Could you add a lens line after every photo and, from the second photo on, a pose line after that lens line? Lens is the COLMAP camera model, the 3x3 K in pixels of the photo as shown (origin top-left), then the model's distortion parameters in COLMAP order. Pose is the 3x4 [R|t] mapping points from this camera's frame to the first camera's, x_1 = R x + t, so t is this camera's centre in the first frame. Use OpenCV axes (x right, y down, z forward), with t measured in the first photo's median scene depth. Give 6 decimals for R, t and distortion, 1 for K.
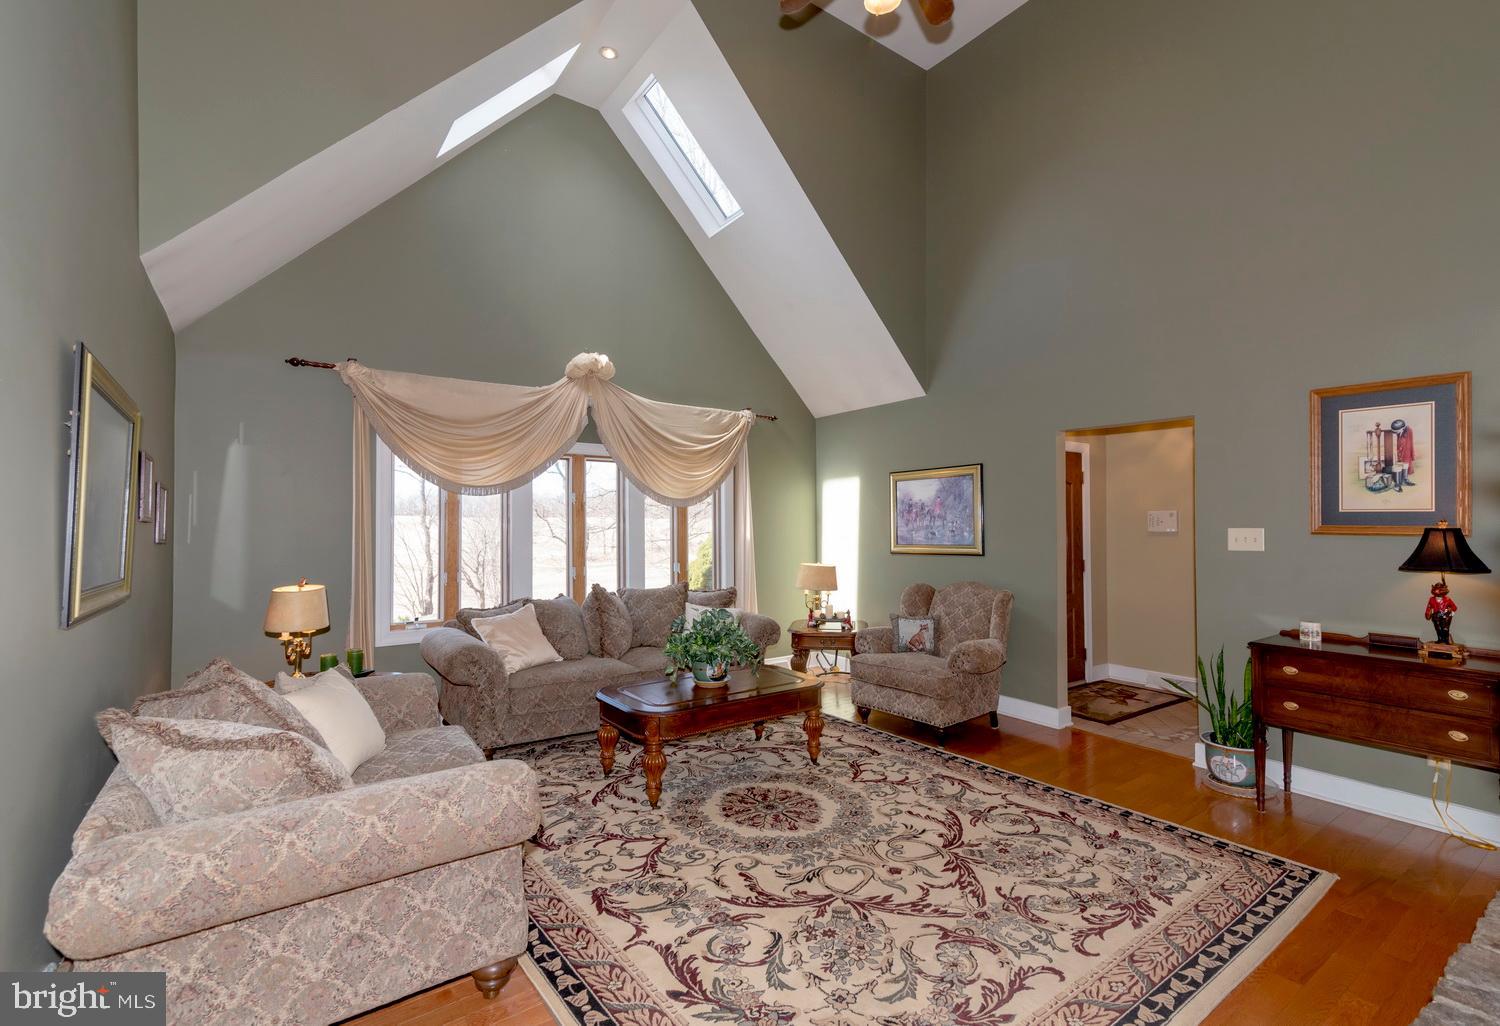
lens RADIAL K [[686.5, 0, 764.9], [0, 686.5, 514.7], [0, 0, 1]] dist [0.011943, 0.000322]
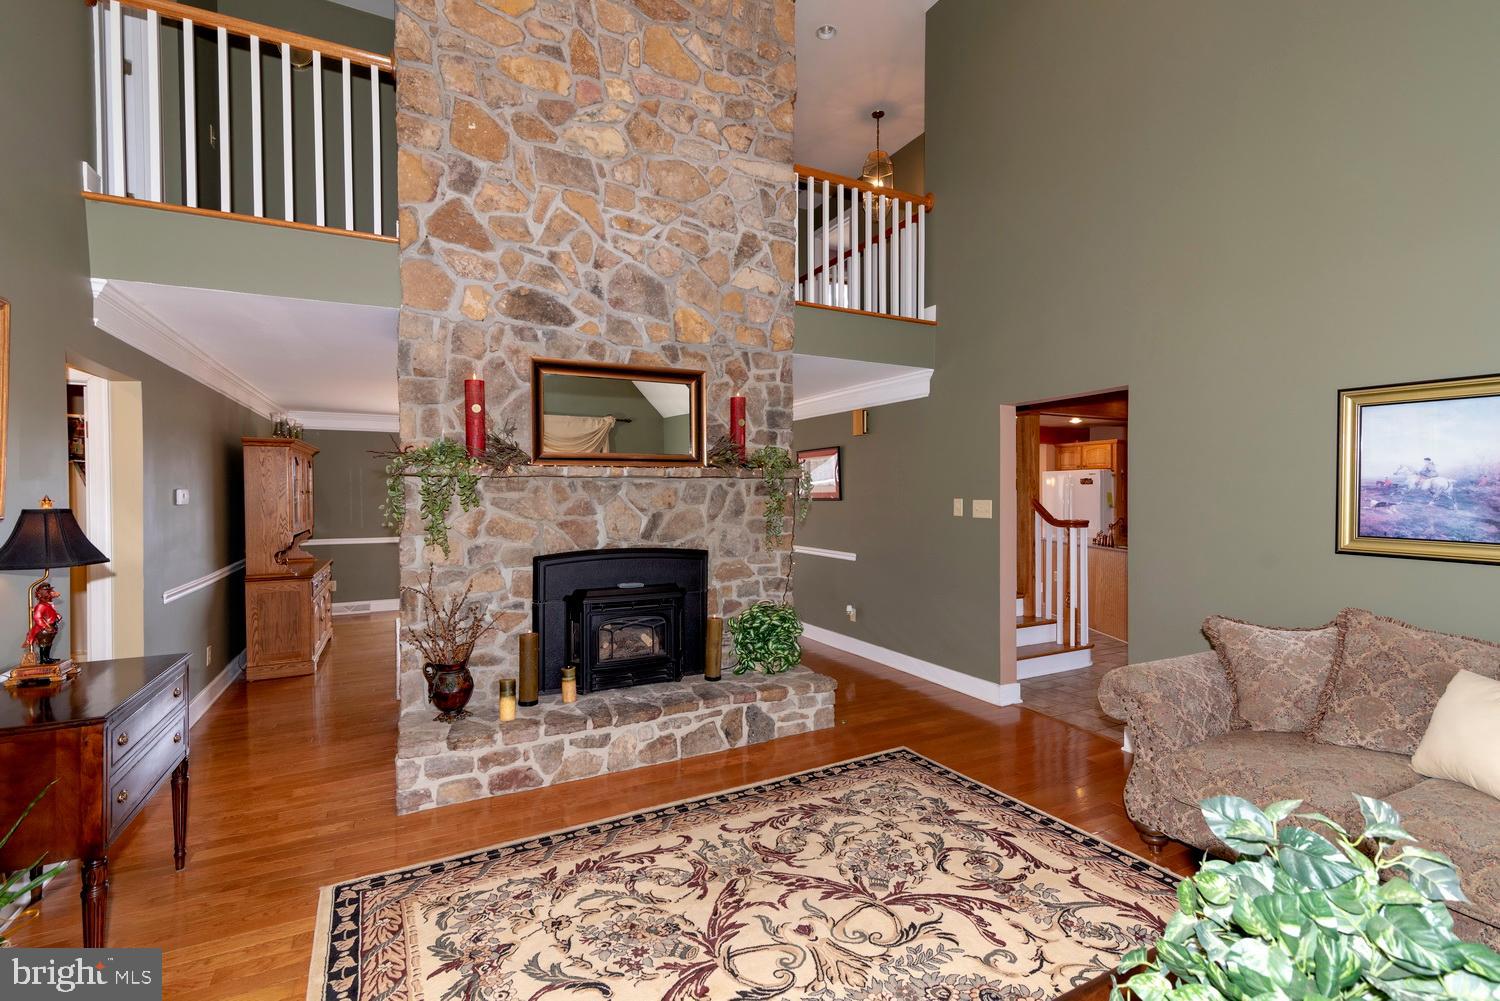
lens RADIAL K [[672.1, 0, 748.9], [0, 672.1, 498.7], [0, 0, 1]] dist [0.015166, -0.002157]
pose [[-0.988029, 0.006204, 0.154144, 0.135475], [0.004605, 0.999932, -0.010726, 0.022473], [-0.154200, -0.009888, -0.987990, 1.903274]]
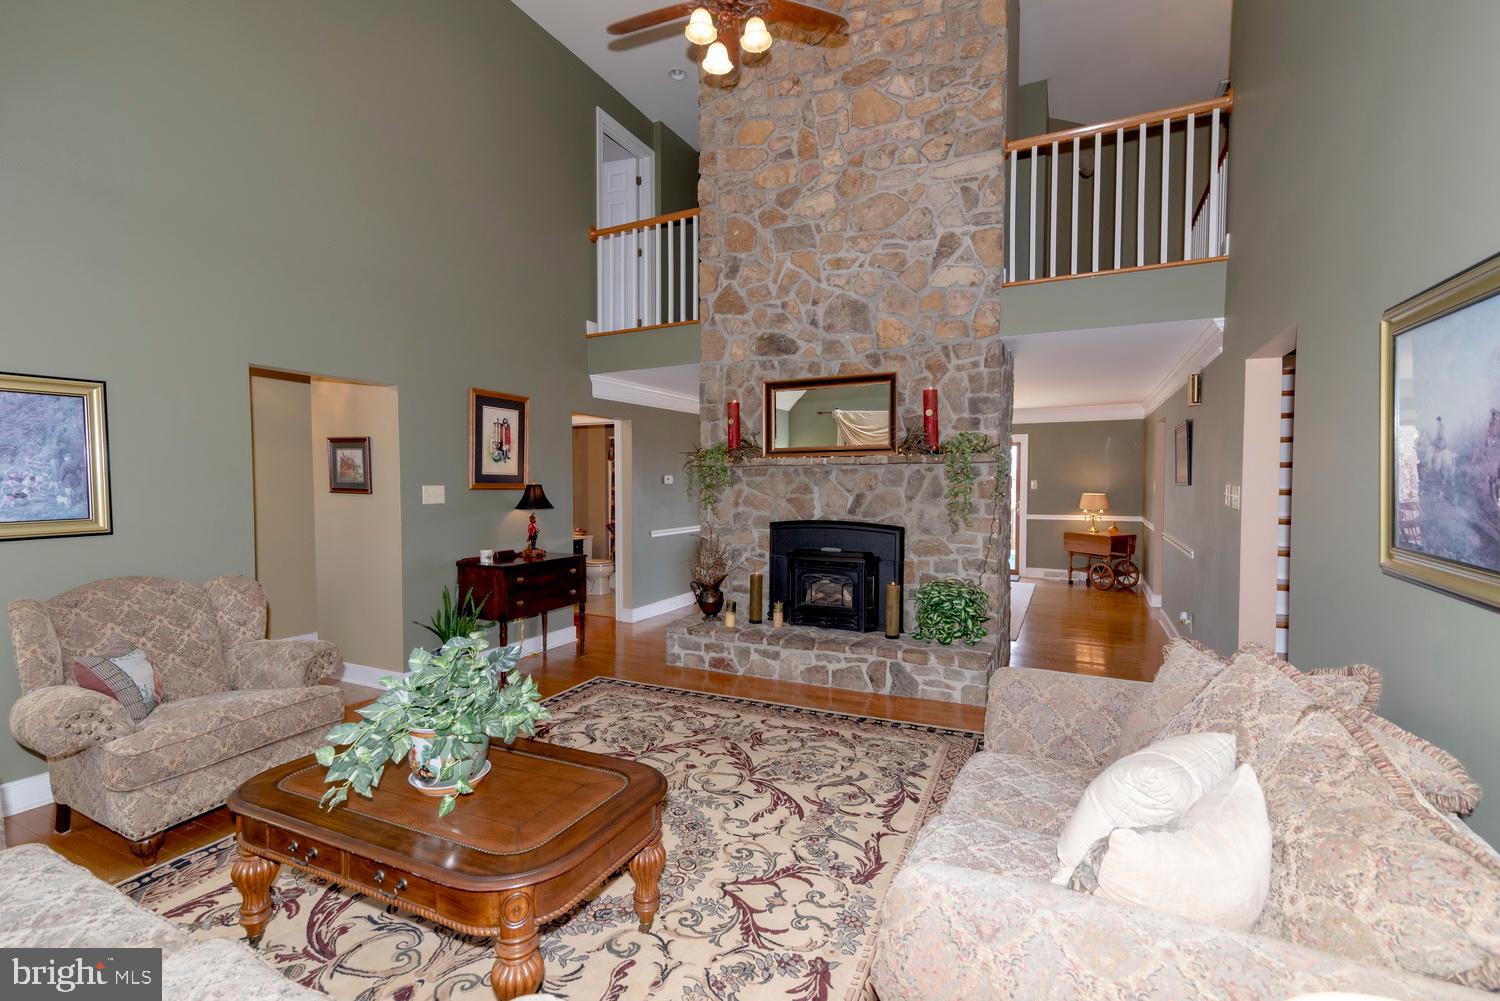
lens RADIAL K [[672.1, 0, 754.2], [0, 672.1, 497.1], [0, 0, 1]] dist [0.015166, -0.002157]
pose [[-0.468037, -0.017589, 0.883534, -0.962034], [-0.010545, 0.999842, 0.014319, 0.023931], [-0.883646, -0.002615, -0.468148, 1.547440]]
